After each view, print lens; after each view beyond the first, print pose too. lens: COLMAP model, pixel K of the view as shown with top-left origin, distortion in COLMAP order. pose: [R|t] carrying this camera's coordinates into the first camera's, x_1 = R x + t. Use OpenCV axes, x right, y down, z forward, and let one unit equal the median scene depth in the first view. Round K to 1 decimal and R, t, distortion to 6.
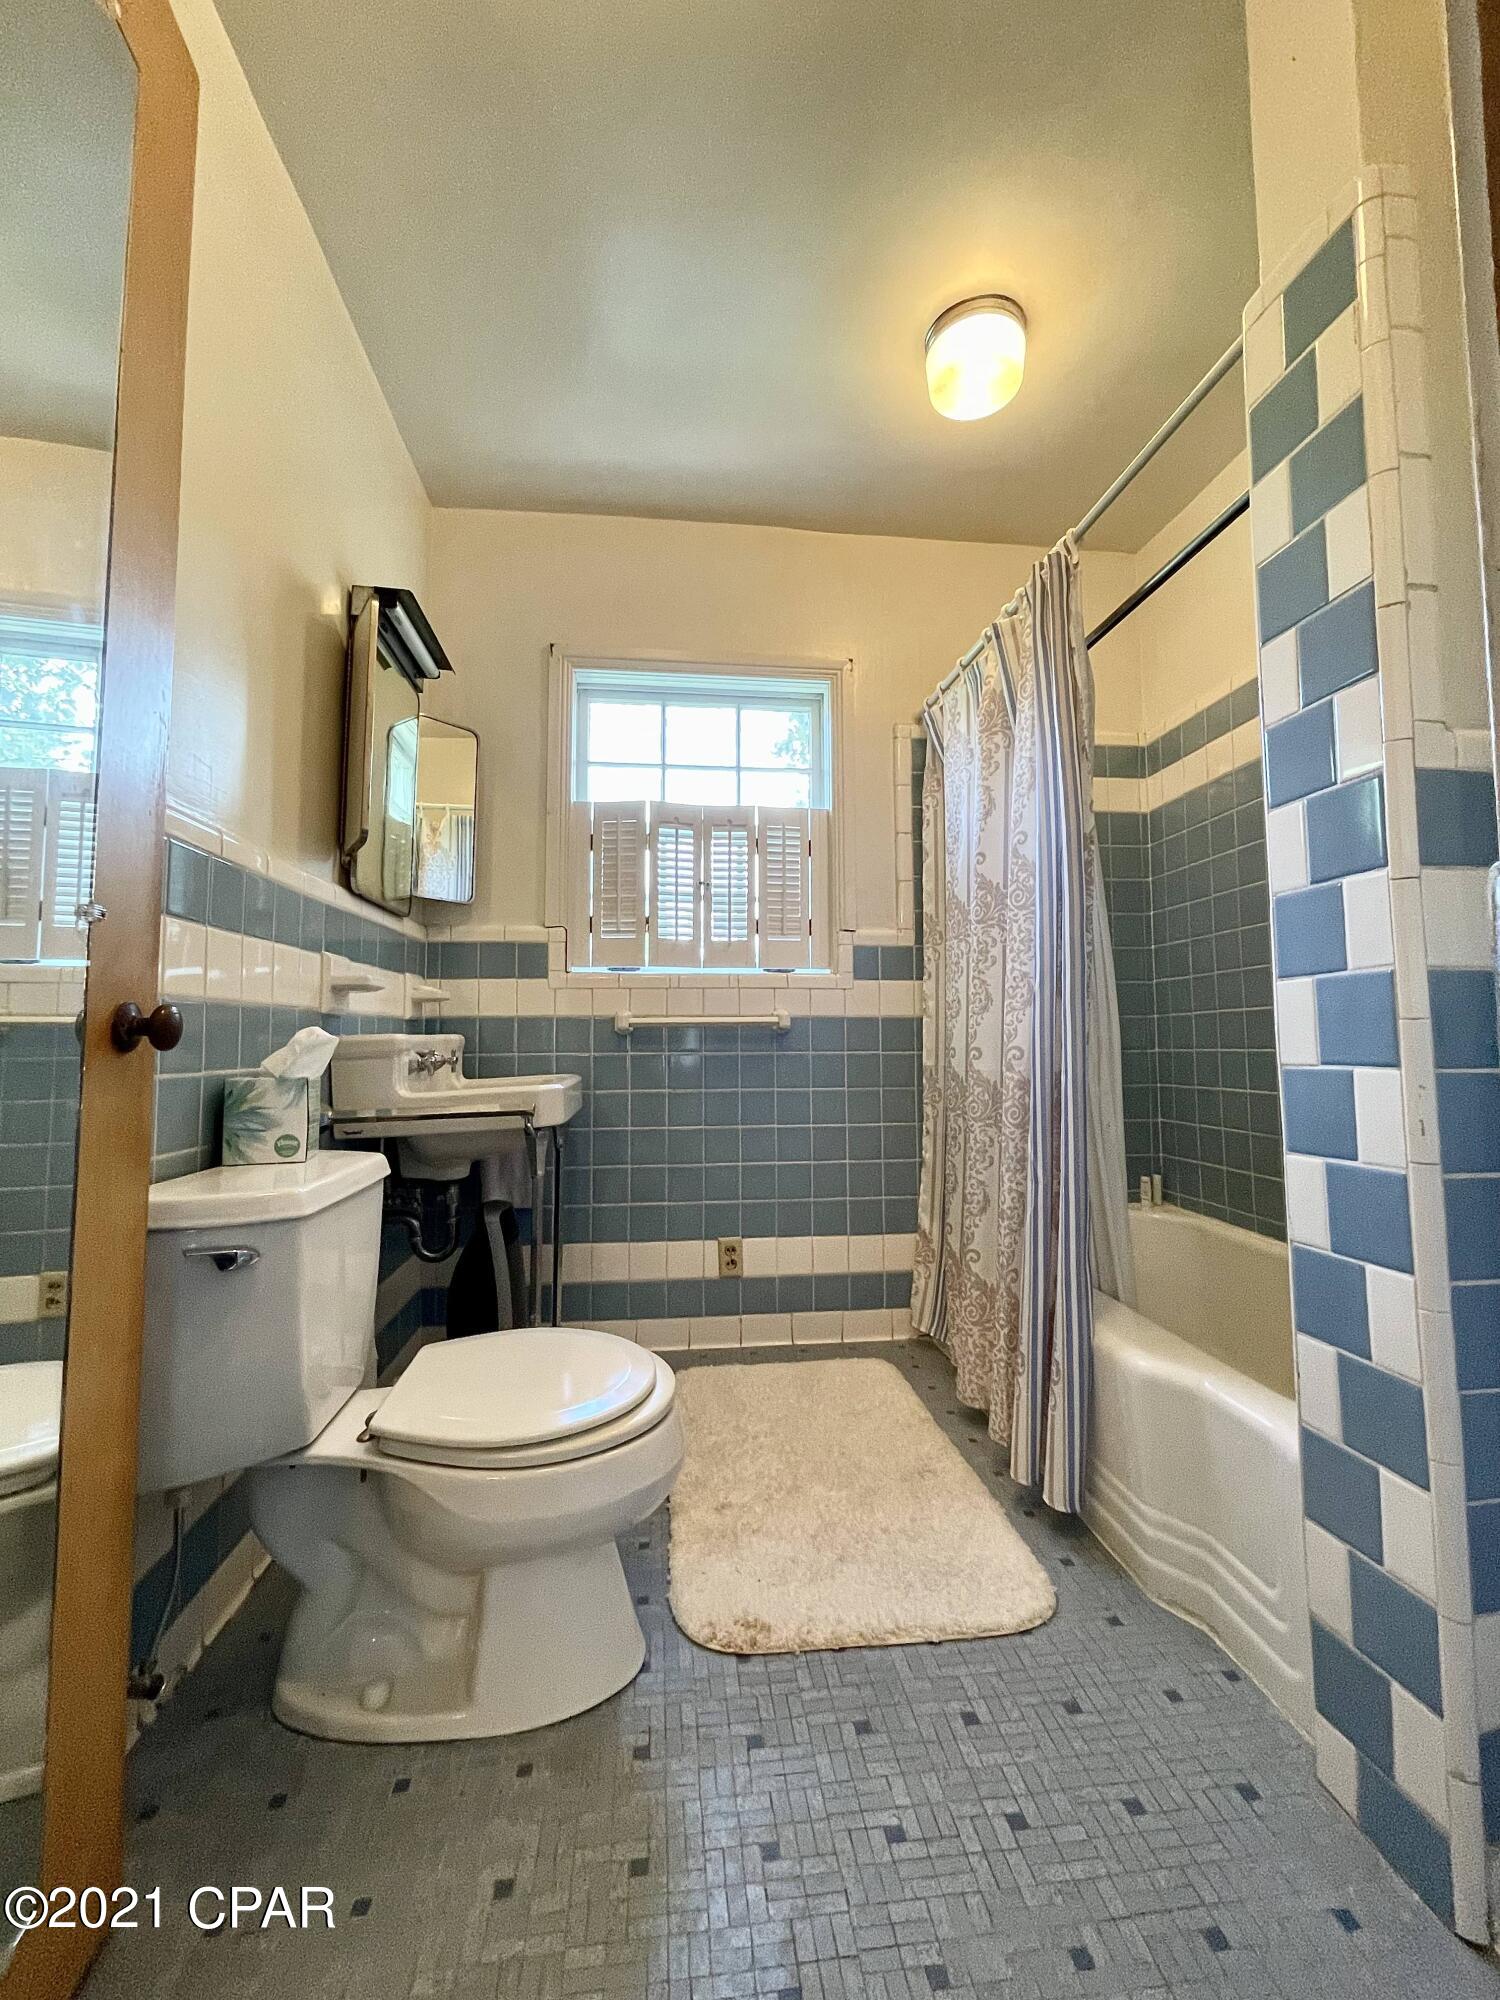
lens RADIAL K [[823.1, 0, 751.7], [0, 823.1, 990.1], [0, 0, 1]] dist [0.003429, -0.000570]
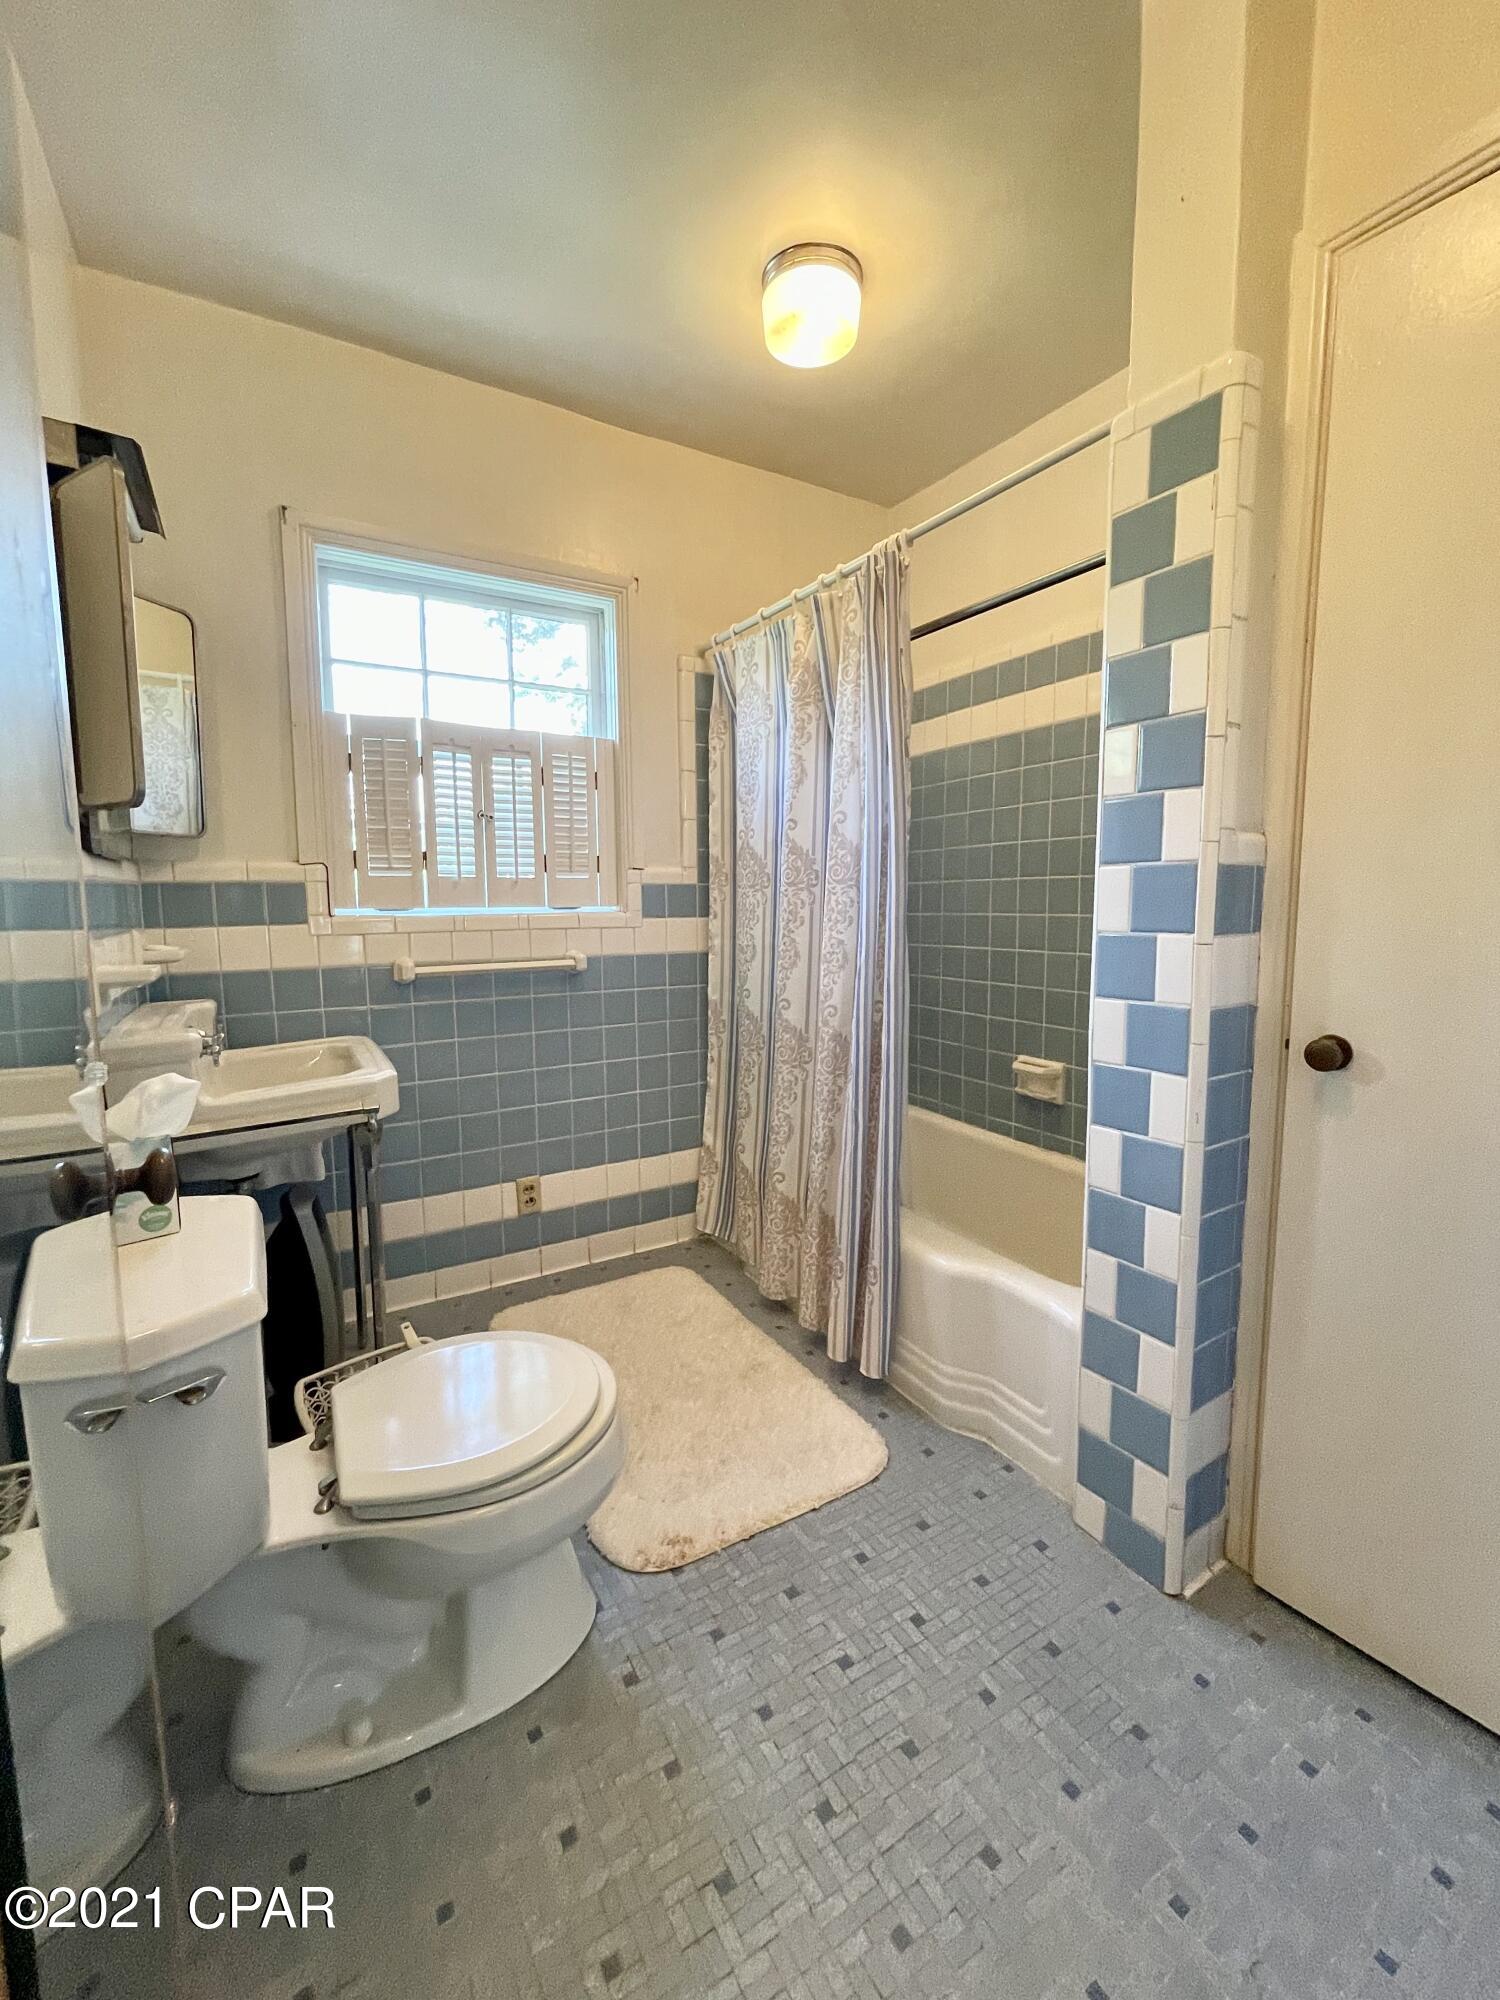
lens RADIAL K [[823.1, 0, 749.4], [0, 823.1, 989.3], [0, 0, 1]] dist [0.003429, -0.000570]
pose [[0.913110, -0.046118, 0.405096, -0.289497], [-0.024441, 0.985603, 0.167299, -0.167672], [-0.406980, -0.162663, 0.898837, 0.030597]]
